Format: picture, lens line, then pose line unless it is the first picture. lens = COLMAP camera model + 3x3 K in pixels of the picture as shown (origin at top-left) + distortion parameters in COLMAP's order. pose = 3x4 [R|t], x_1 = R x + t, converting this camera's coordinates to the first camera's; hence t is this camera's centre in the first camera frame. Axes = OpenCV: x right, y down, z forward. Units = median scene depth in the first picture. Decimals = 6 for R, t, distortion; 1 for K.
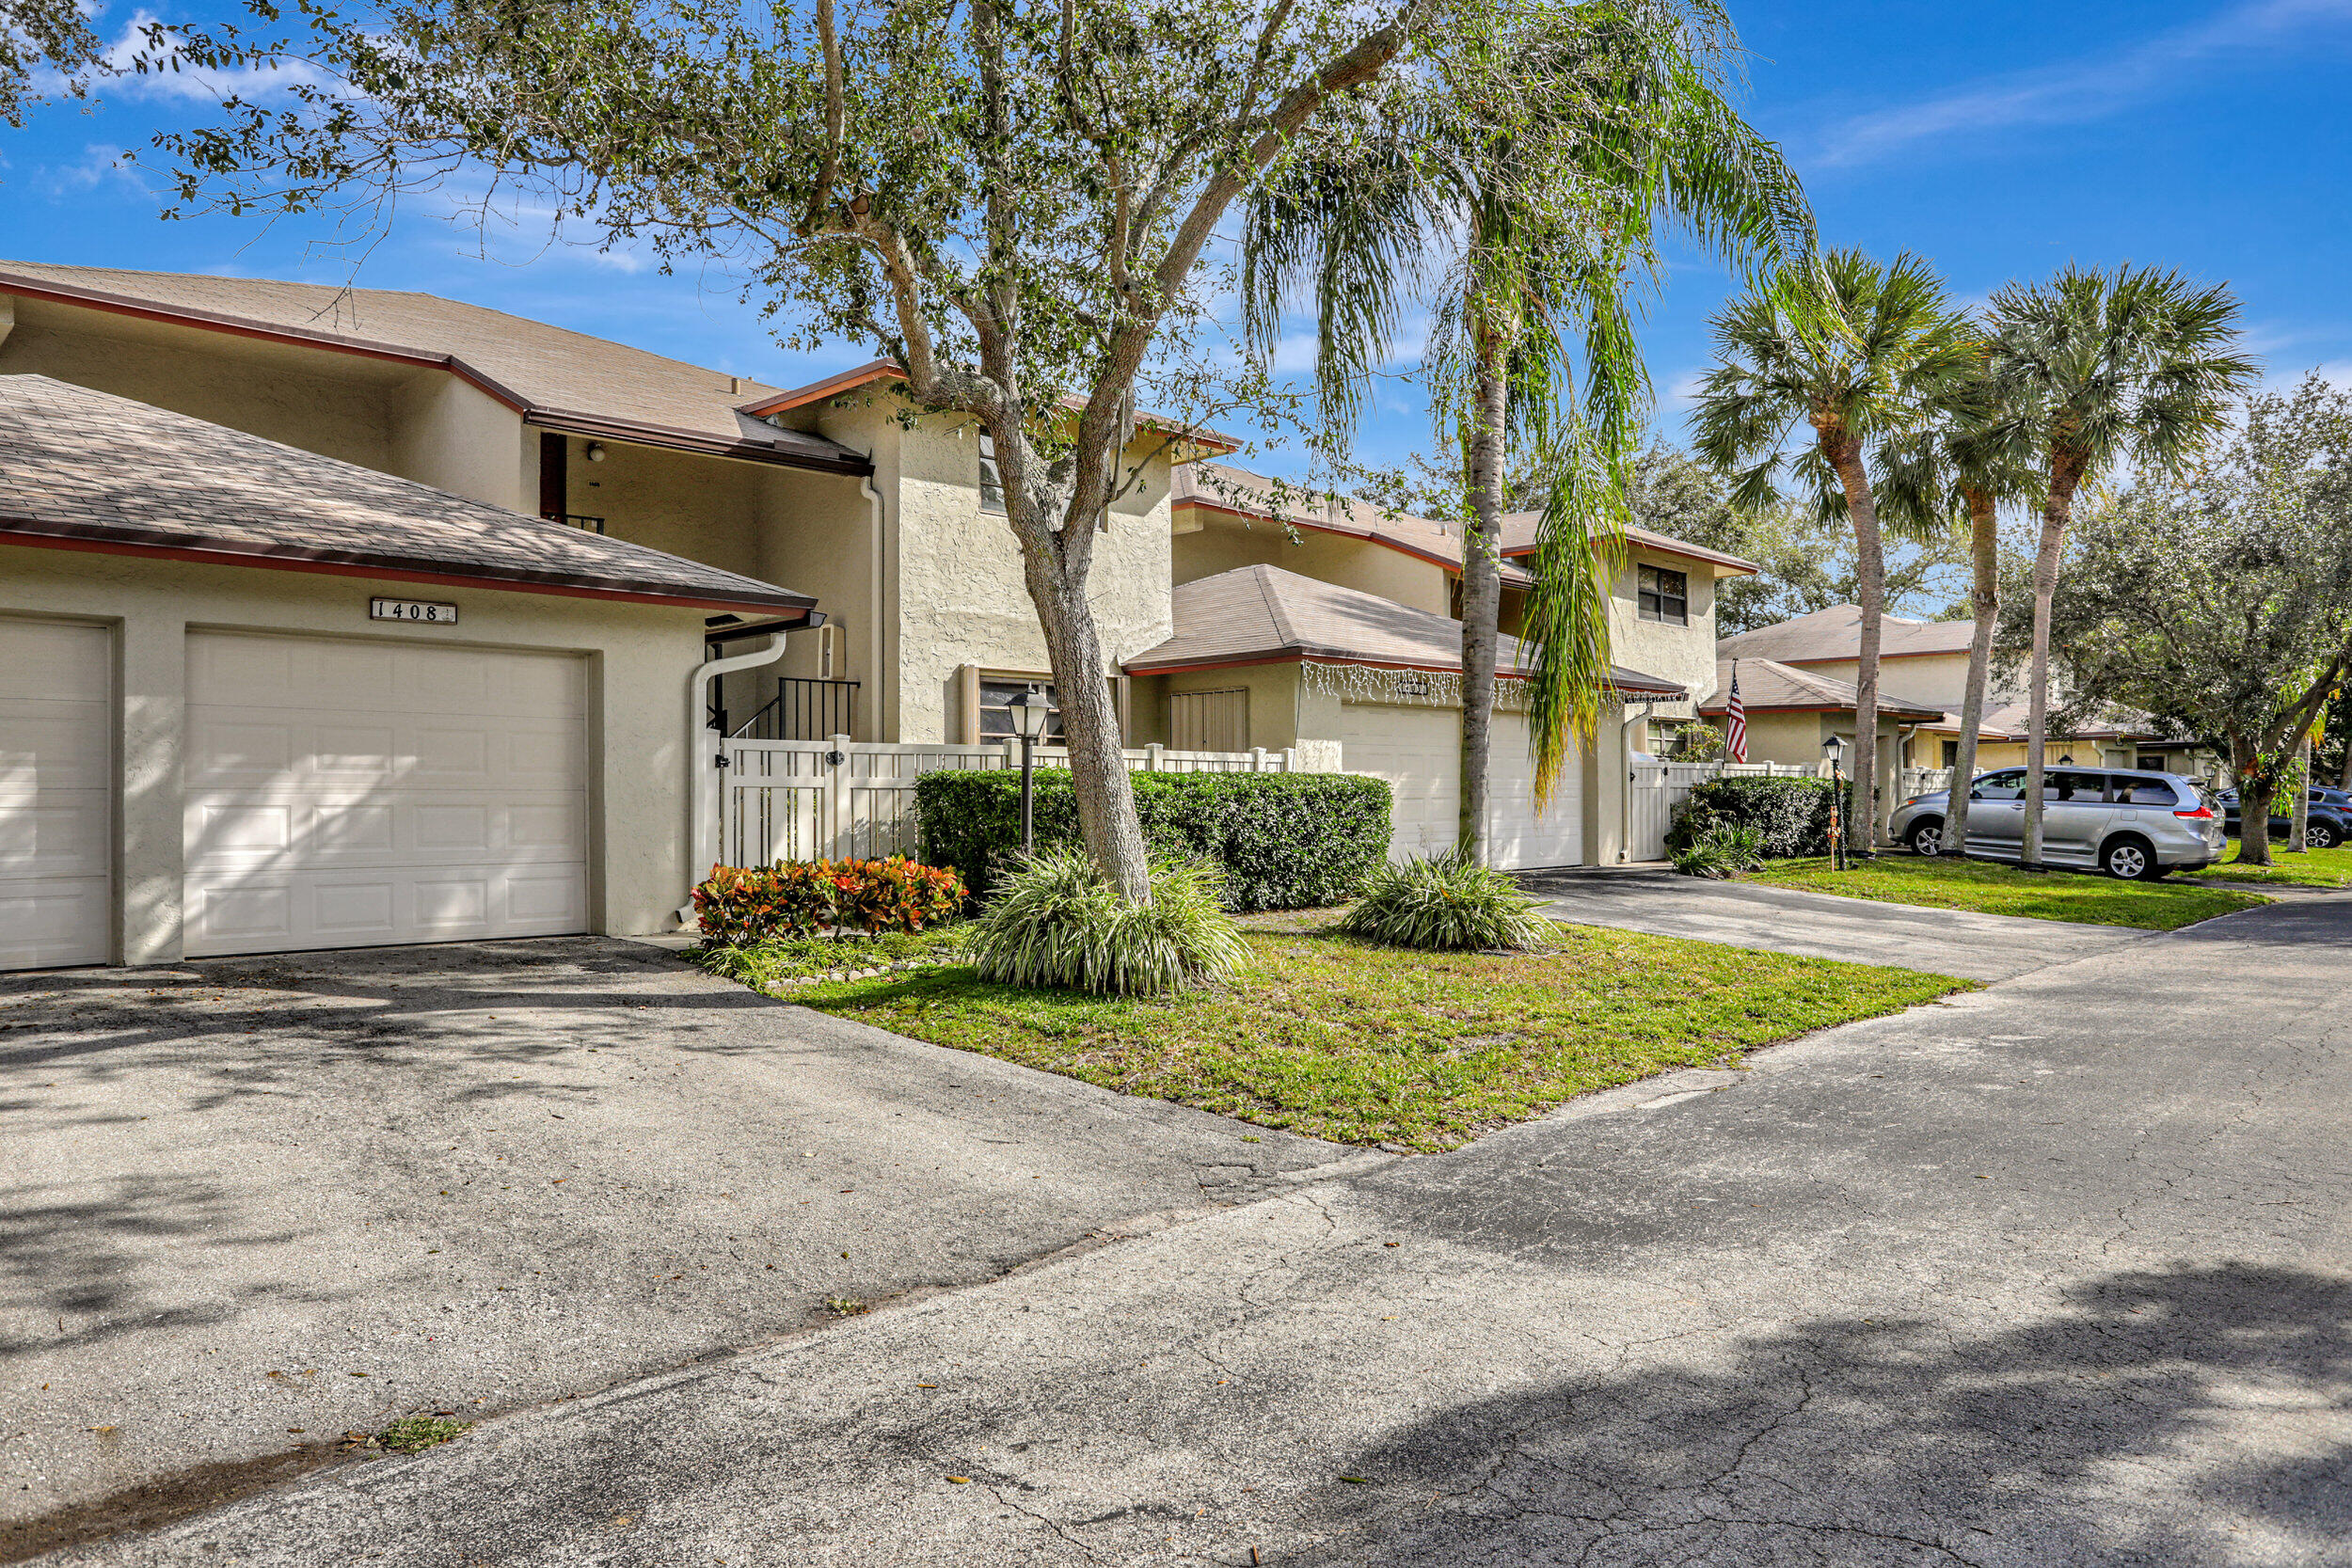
lens RADIAL K [[1473.8, 0, 1176.0], [0, 1473.8, 784.0], [0, 0, 1]] dist [0.000242, 0.002124]
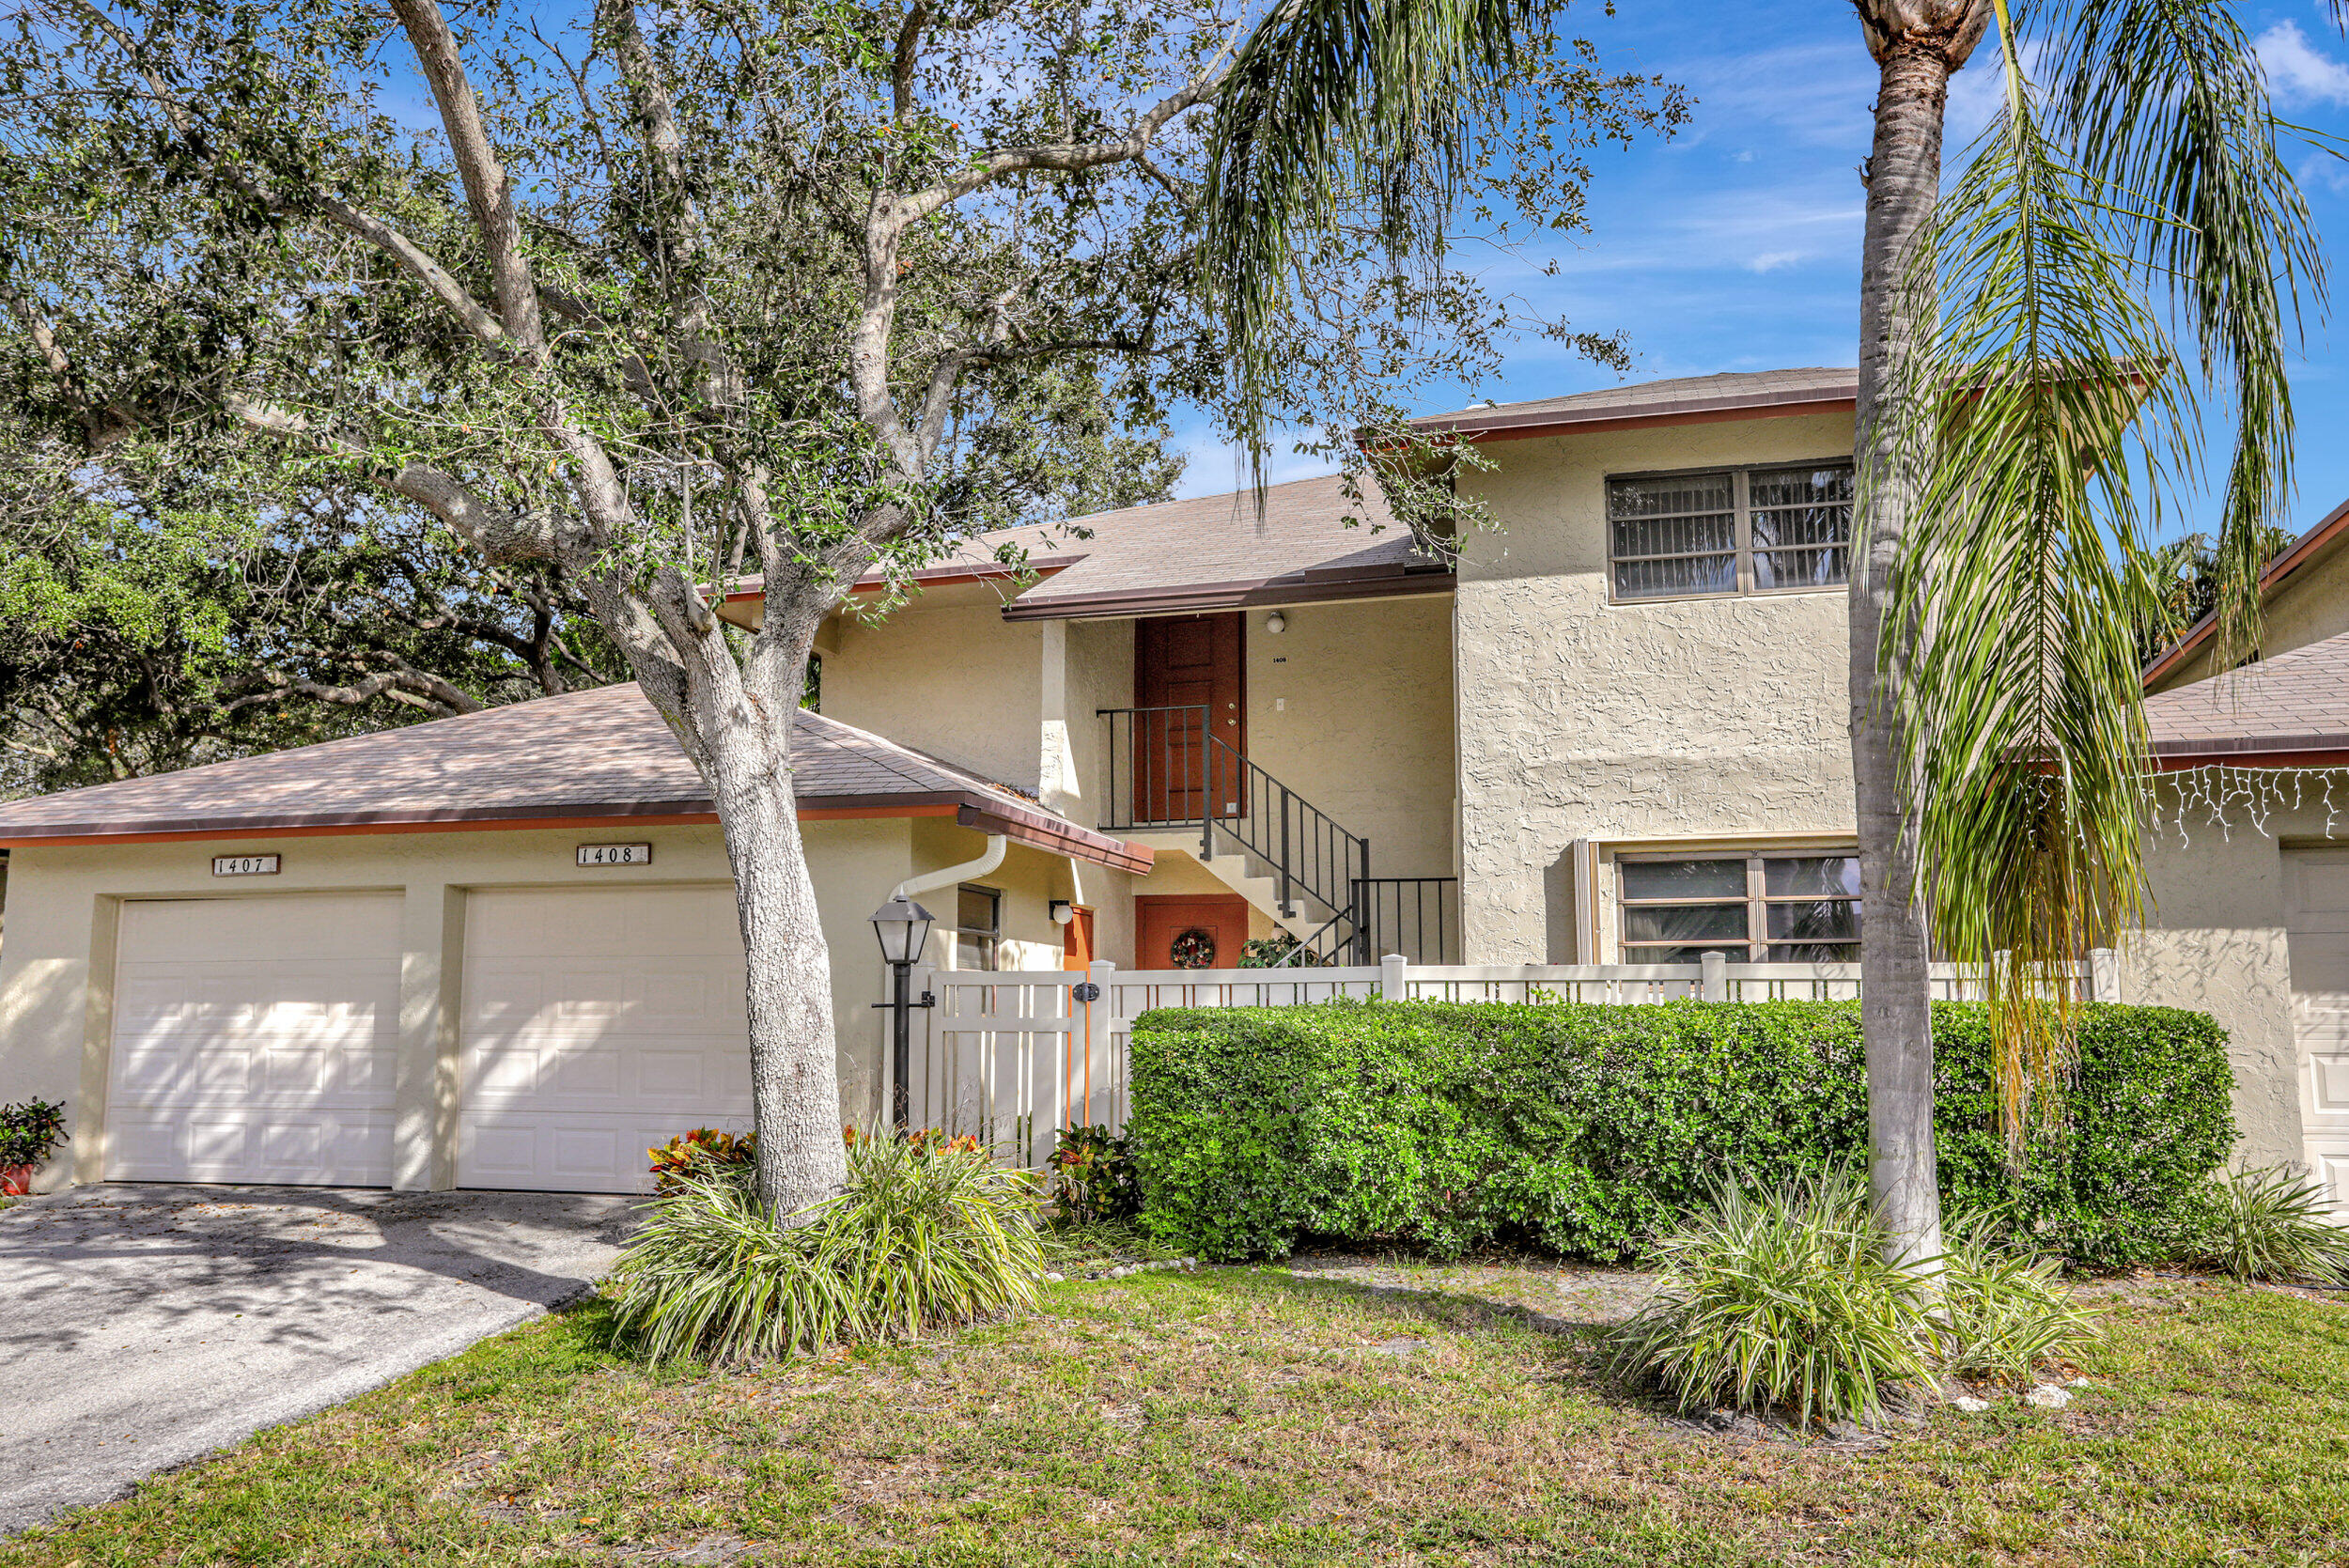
lens RADIAL K [[1807.6, 0, 1180.9], [0, 1807.6, 794.3], [0, 0, 1]] dist [0.047873, -0.000044]
pose [[0.479465, -0.115106, -0.869979, 0.600597], [0.001709, 0.991481, -0.130241, 0.002715], [0.877559, 0.060959, 0.475578, 0.605358]]
